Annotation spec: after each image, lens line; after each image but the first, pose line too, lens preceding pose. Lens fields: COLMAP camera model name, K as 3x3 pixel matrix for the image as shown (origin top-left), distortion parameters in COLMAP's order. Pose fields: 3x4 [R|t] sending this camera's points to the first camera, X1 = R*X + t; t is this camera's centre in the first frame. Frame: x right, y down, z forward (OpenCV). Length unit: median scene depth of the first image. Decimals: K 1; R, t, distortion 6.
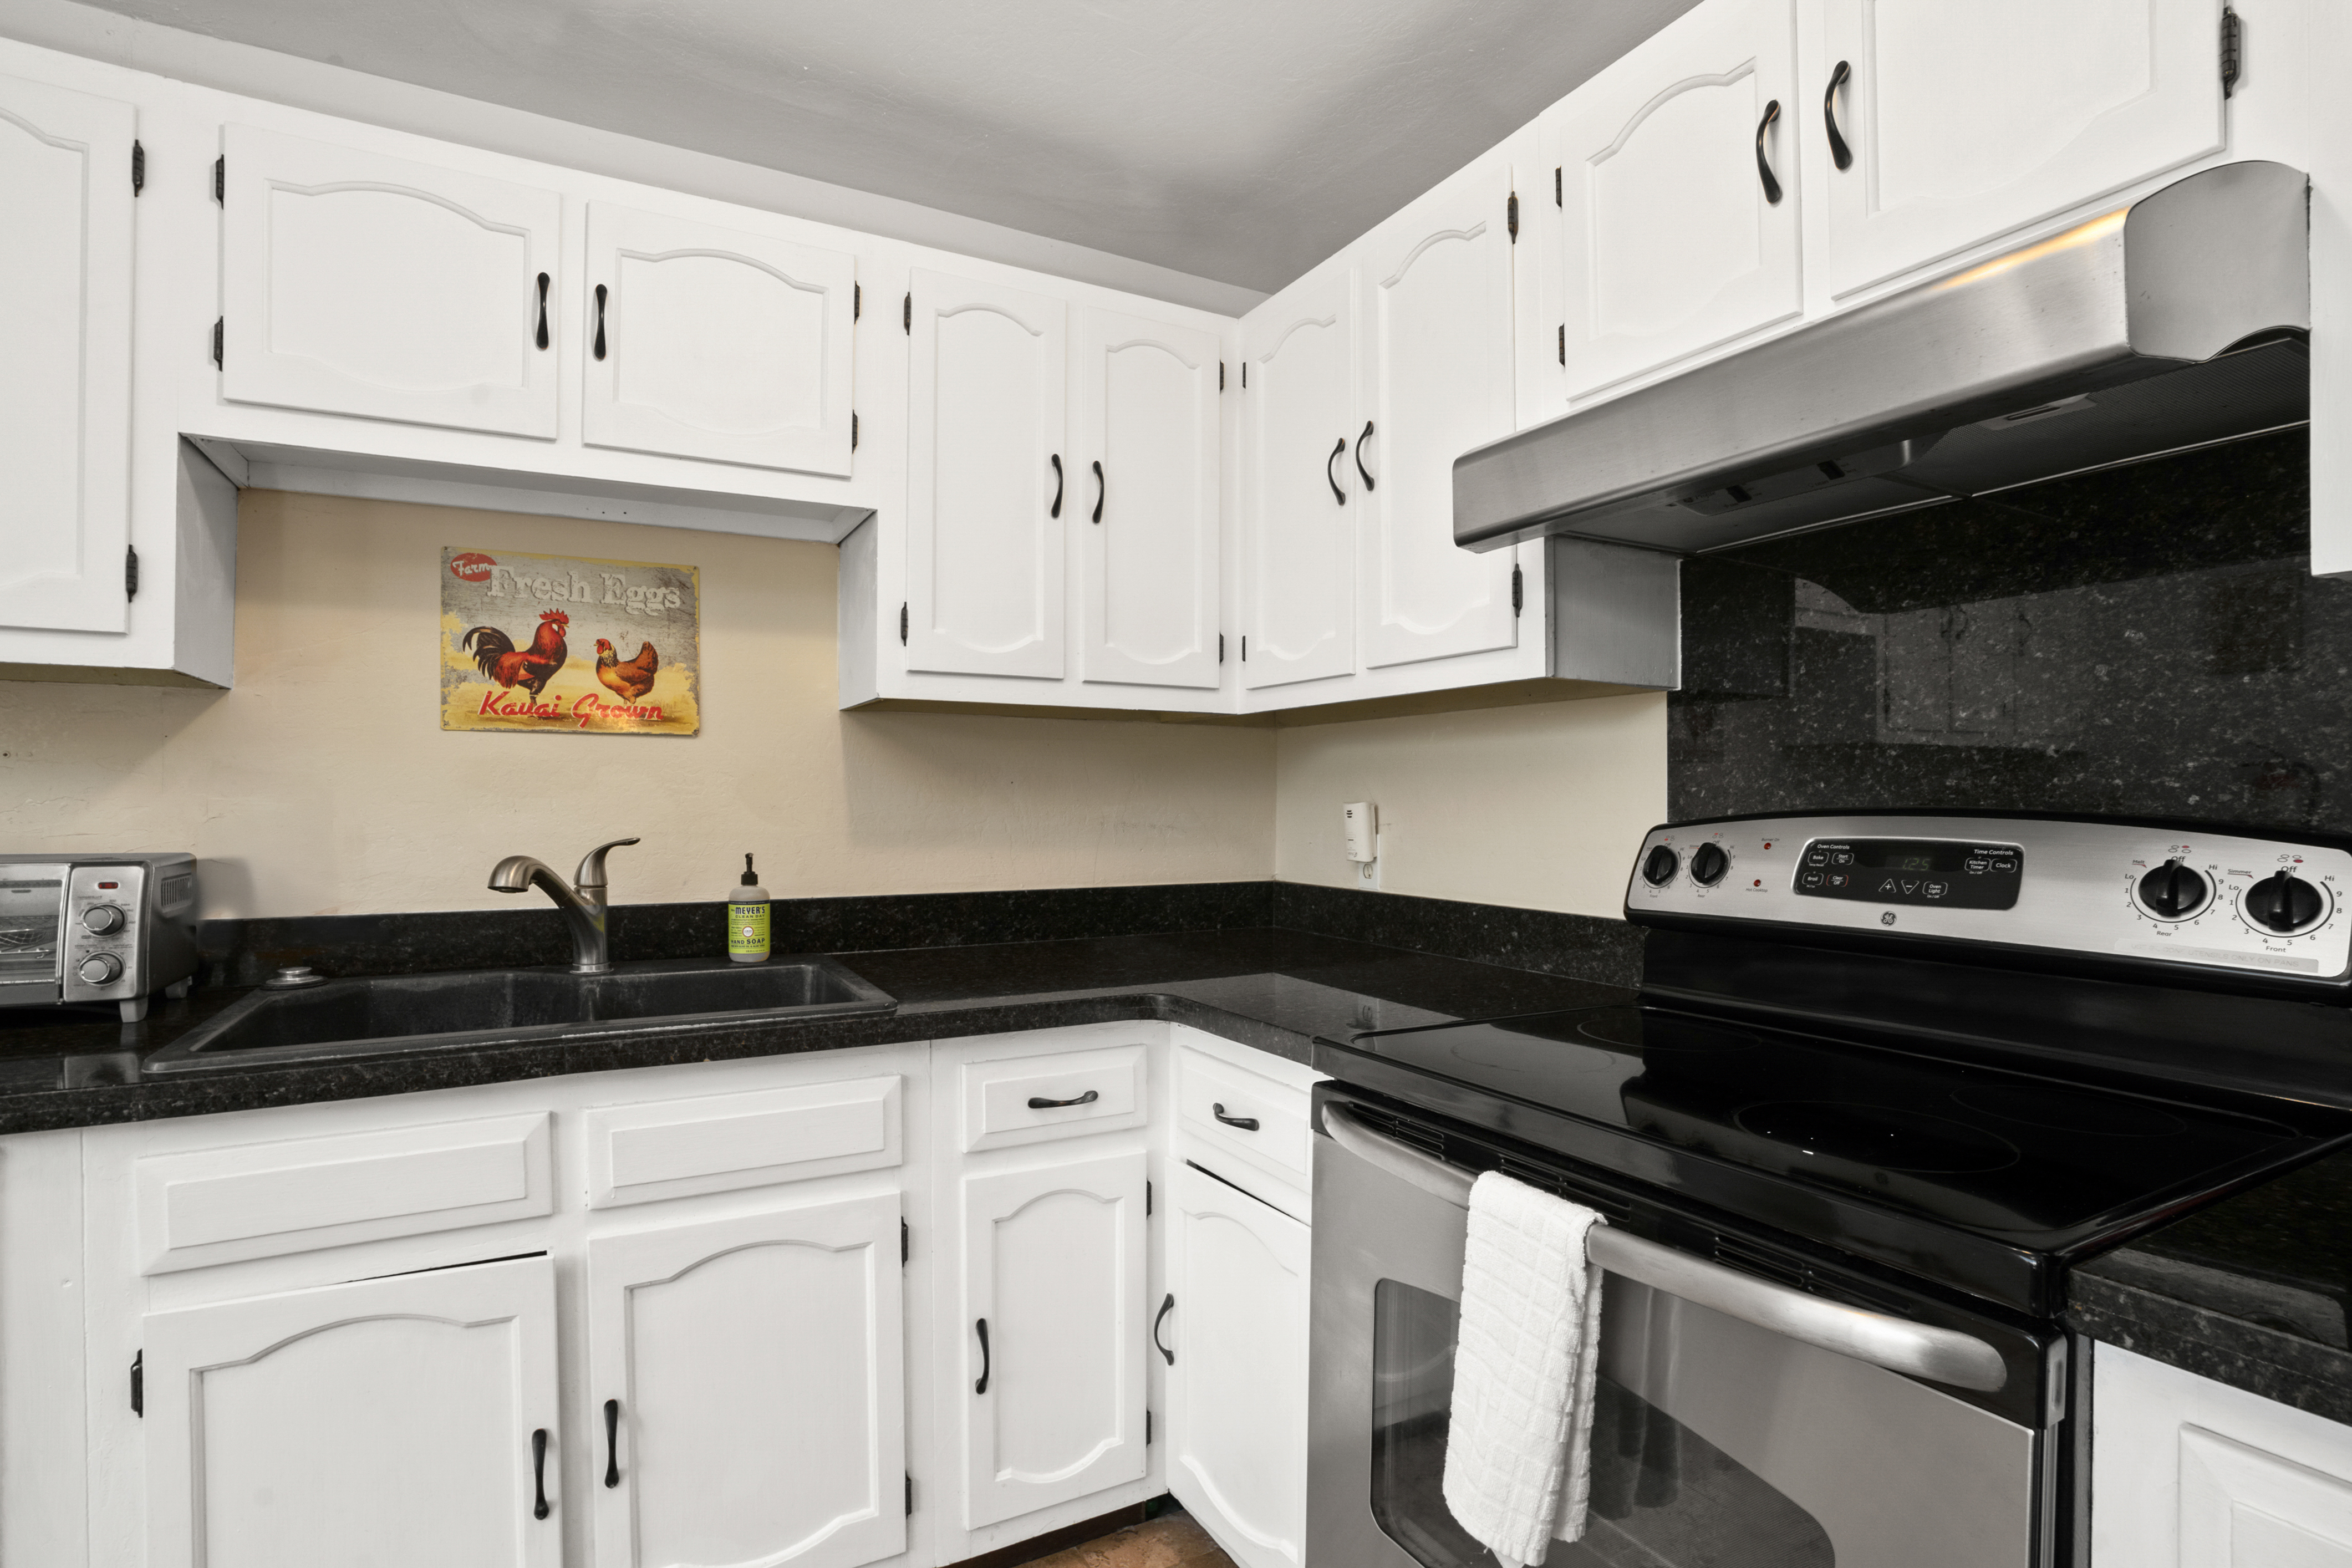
lens RADIAL K [[1135.4, 0, 1156.4], [0, 1135.4, 798.1], [0, 0, 1]] dist [-0.077576, 0.032012]
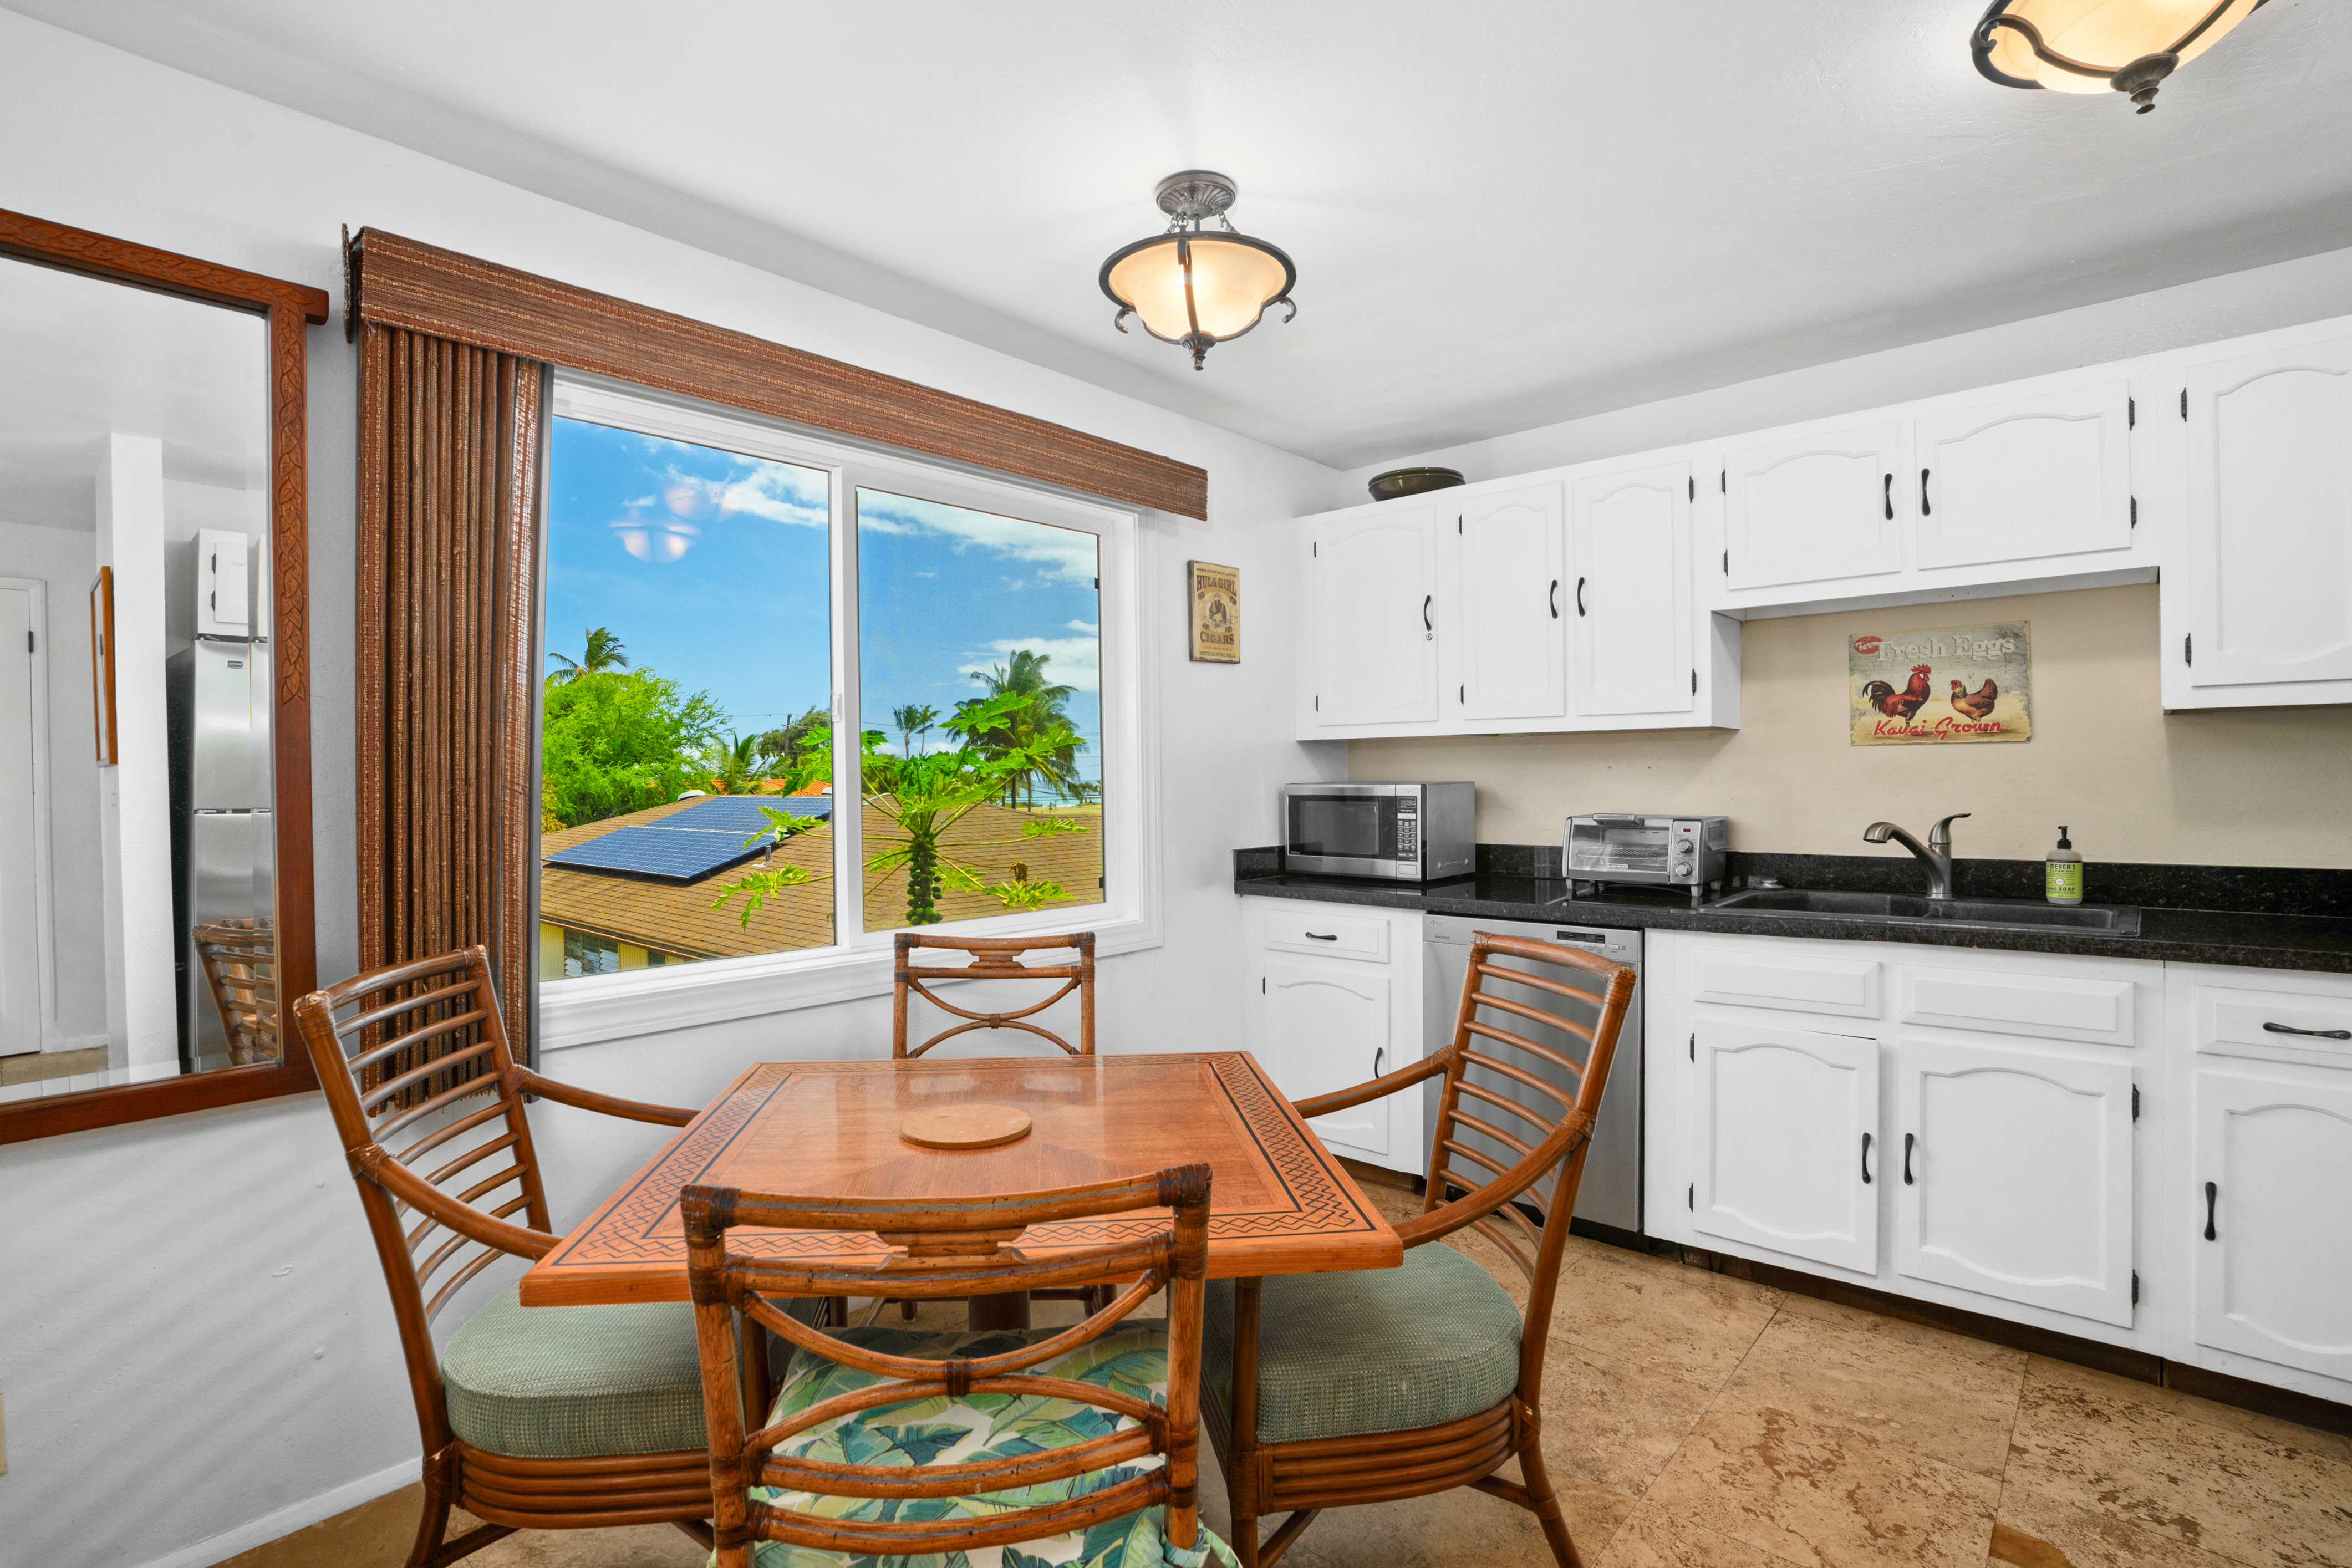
lens RADIAL K [[1135.4, 0, 1156.4], [0, 1135.4, 798.1], [0, 0, 1]] dist [-0.077576, 0.032012]
pose [[0.337974, 0.008439, -0.941118, 0.560775], [0.012695, 0.999828, 0.013524, -0.018829], [0.941070, -0.016519, 0.337809, -0.540224]]
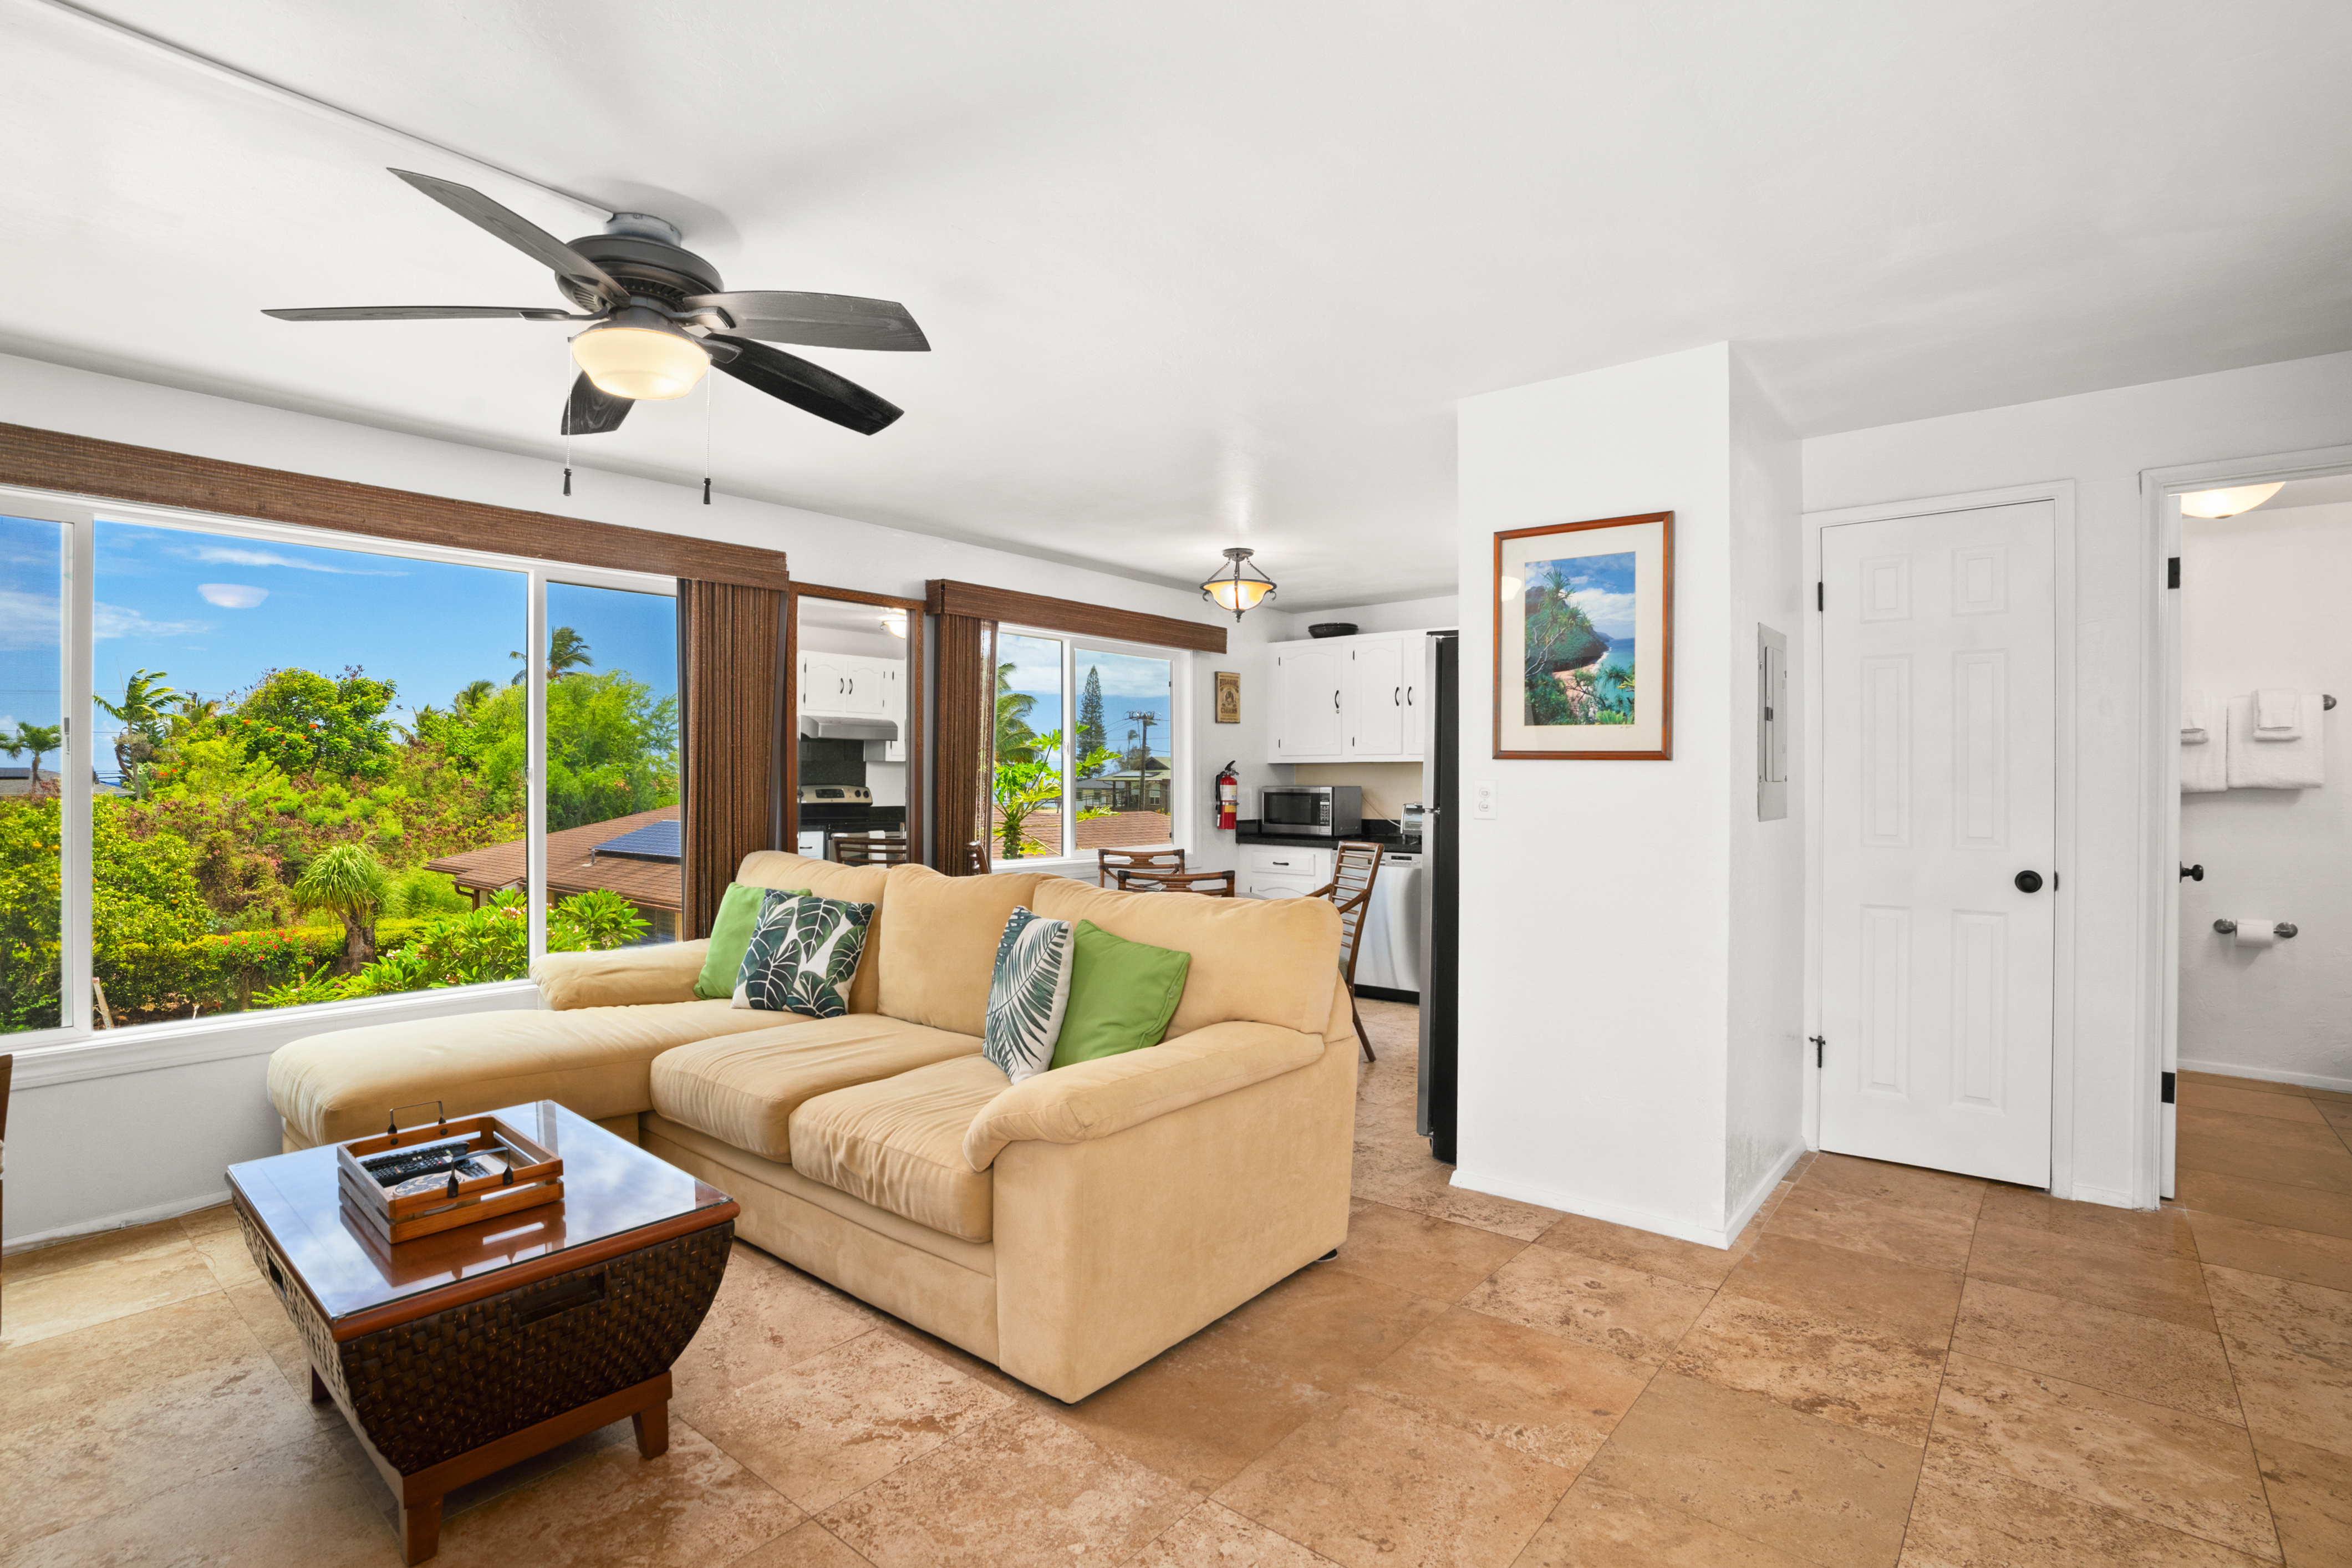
lens RADIAL K [[1135.4, 0, 1156.4], [0, 1135.4, 798.1], [0, 0, 1]] dist [-0.077576, 0.032012]
pose [[0.376630, 0.007352, -0.926335, 2.242829], [0.001928, 0.999960, 0.008720, -0.007682], [0.926362, -0.005070, 0.376601, -1.466504]]
